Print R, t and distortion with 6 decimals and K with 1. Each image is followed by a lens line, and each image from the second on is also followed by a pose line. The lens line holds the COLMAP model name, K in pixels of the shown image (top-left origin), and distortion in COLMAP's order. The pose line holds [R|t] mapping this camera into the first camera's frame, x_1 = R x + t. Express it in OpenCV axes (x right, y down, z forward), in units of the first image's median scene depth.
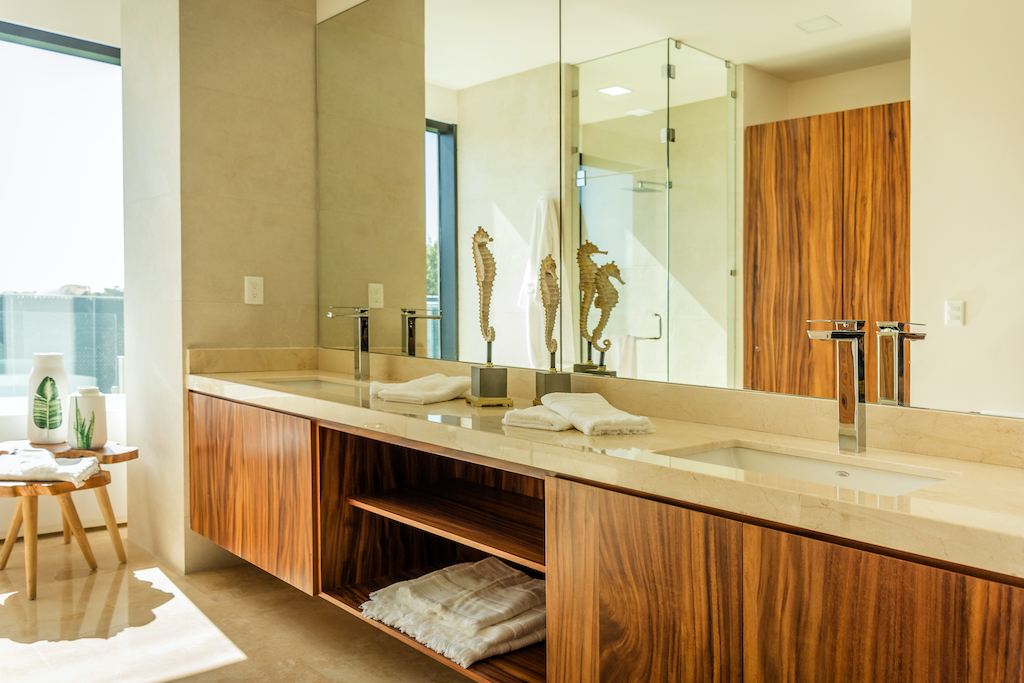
lens RADIAL K [[804.7, 0, 524.1], [0, 804.7, 387.1], [0, 0, 1]] dist [0.005232, 0.003751]
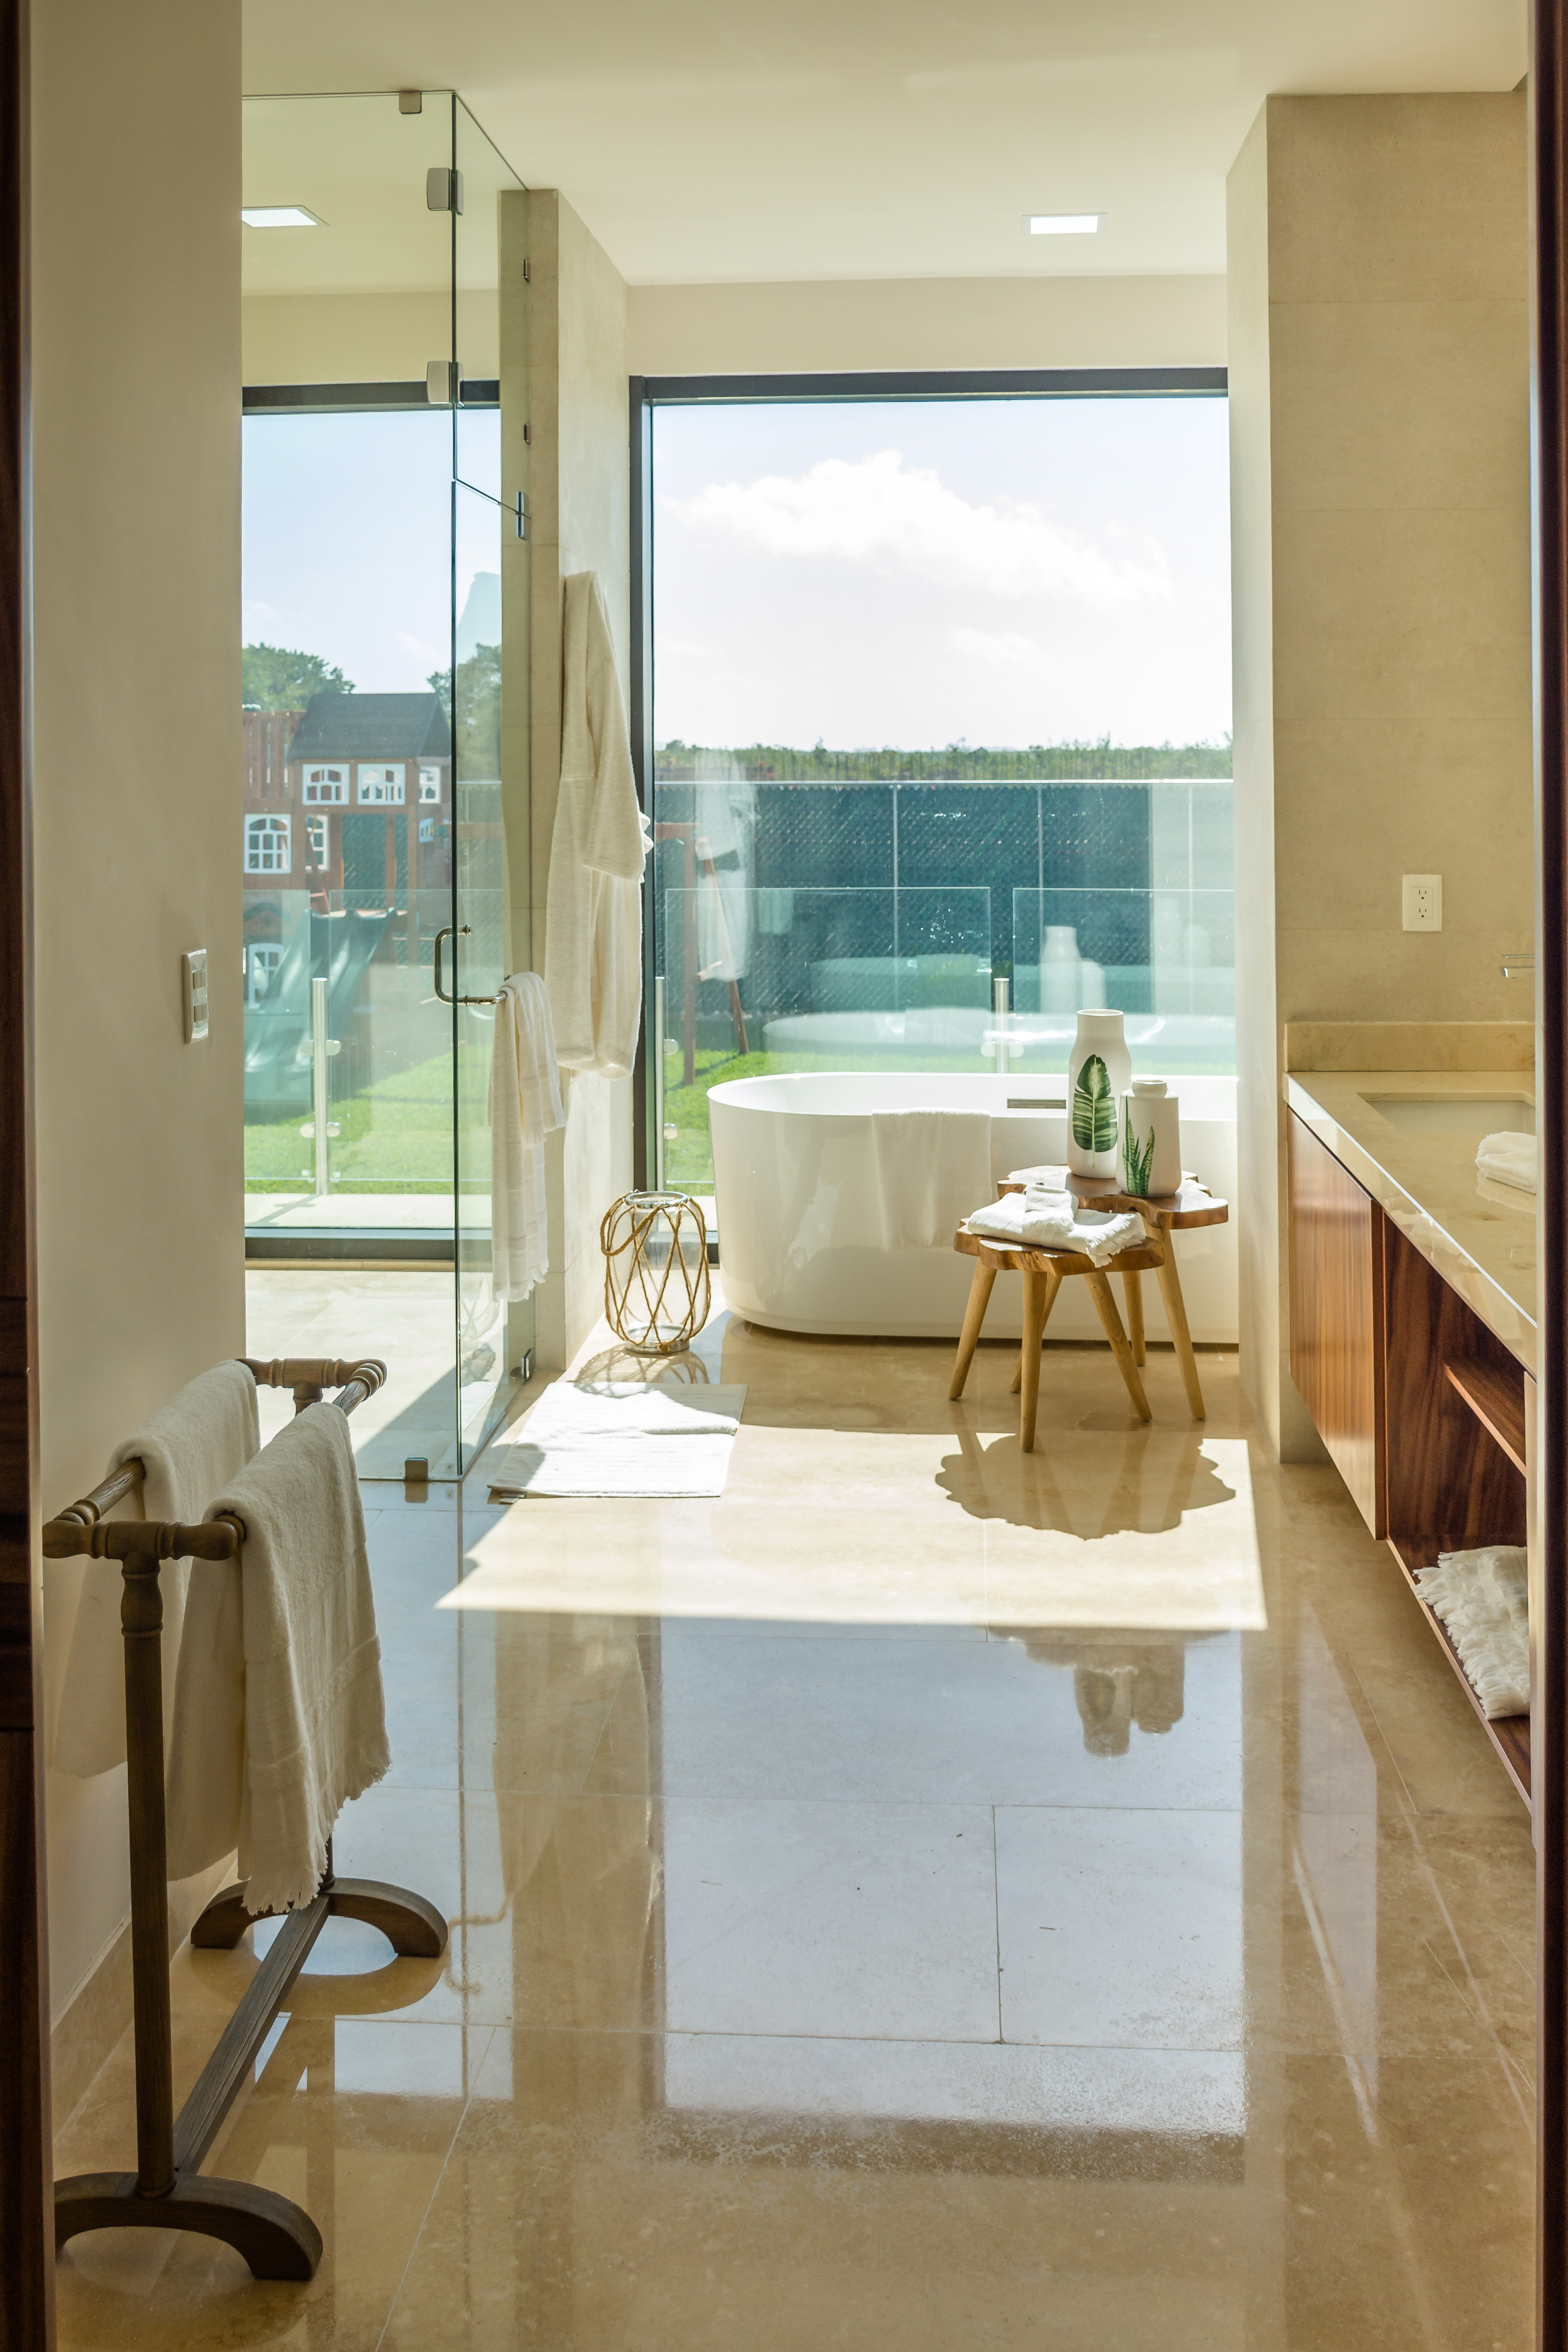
lens RADIAL K [[2210.2, 0, 783.6], [0, 2210.2, 1172.1], [0, 0, 1]] dist [0.002164, 0.000000]
pose [[0.676551, 0.094882, -0.730257, 0.374138], [-0.036927, 0.994788, 0.095040, -0.070811], [0.735469, -0.037333, 0.676529, -0.166727]]
